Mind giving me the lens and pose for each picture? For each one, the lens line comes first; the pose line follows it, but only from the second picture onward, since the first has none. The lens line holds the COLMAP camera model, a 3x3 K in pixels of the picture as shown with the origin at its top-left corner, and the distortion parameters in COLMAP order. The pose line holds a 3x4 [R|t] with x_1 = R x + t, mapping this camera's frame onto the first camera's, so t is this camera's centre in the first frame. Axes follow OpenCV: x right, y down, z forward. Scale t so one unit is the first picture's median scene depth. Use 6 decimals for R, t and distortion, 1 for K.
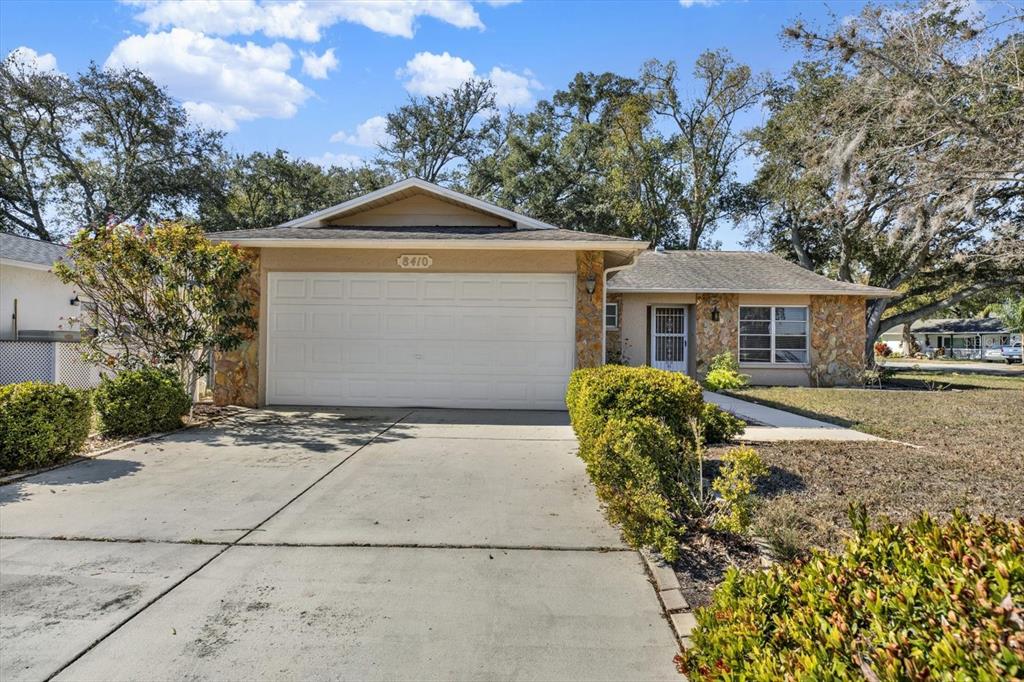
lens RADIAL K [[478.5, 0, 512.0], [0, 478.5, 341.0], [0, 0, 1]] dist [-0.022556, 0.000493]
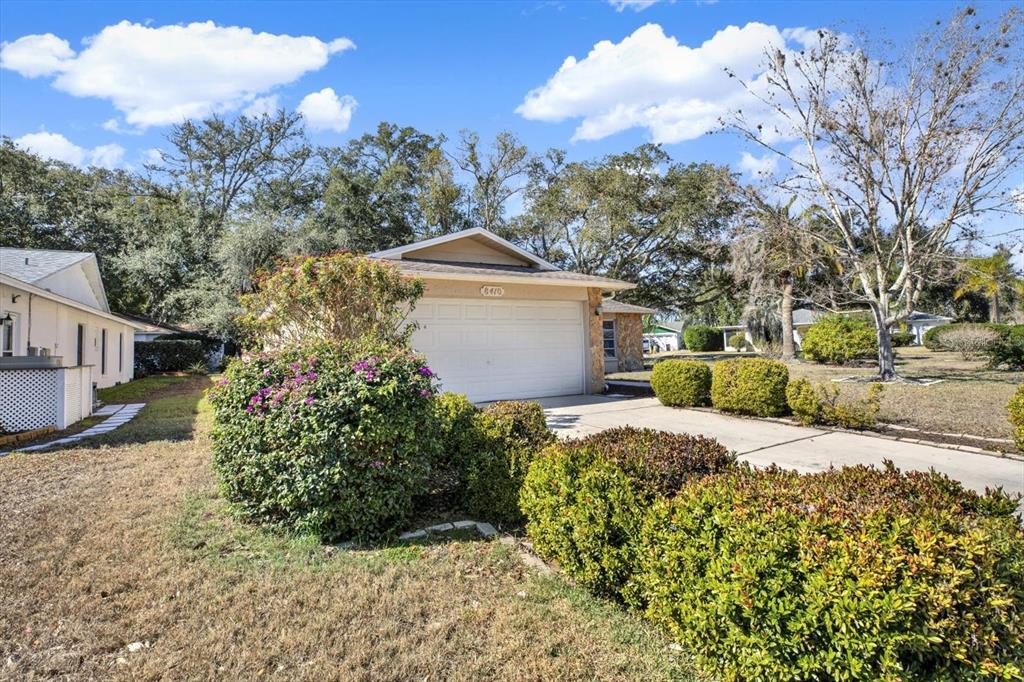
lens RADIAL K [[393.4, 0, 512.0], [0, 393.4, 341.0], [0, 0, 1]] dist [-0.014969, 0.000051]
pose [[0.899449, -0.027605, 0.436153, -0.566233], [0.034620, 0.999367, -0.008142, -0.014863], [-0.435652, 0.022423, 0.899836, -0.007879]]
